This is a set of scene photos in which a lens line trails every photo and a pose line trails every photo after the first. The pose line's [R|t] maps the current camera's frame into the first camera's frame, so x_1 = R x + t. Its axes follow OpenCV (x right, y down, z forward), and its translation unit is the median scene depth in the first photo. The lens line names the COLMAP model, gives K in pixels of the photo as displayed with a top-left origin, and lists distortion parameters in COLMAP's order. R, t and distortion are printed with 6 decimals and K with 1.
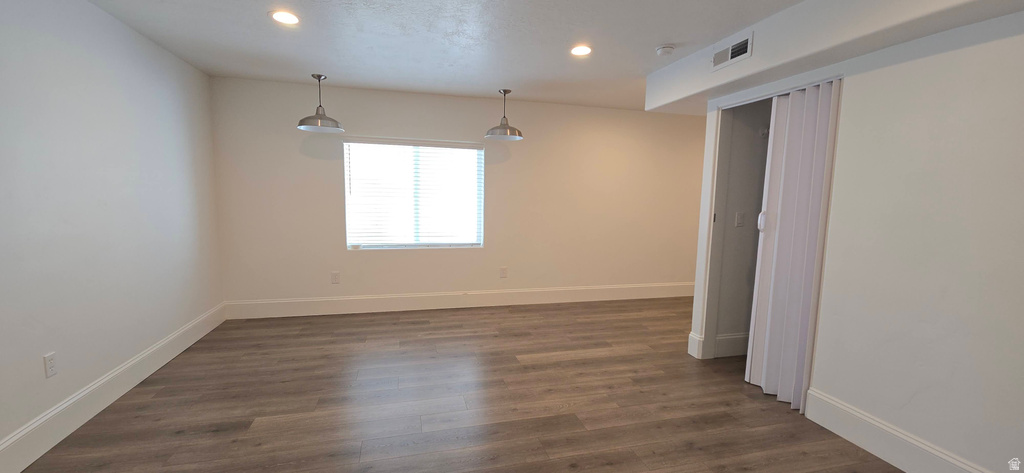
lens RADIAL K [[416.6, 0, 509.6], [0, 416.6, 242.2], [0, 0, 1]] dist [0.000147, 0.000039]
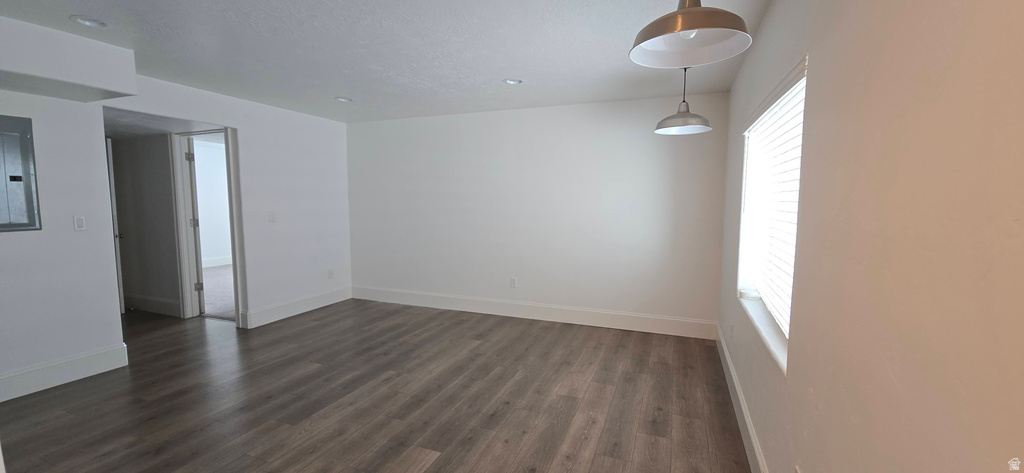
lens RADIAL K [[416.6, 0, 509.6], [0, 416.6, 242.2], [0, 0, 1]] dist [0.000147, 0.000039]
pose [[-0.590401, 0.059324, -0.804927, 0.460233], [-0.107134, 0.982710, 0.151008, -0.166034], [0.799968, 0.175390, -0.573838, 1.400683]]
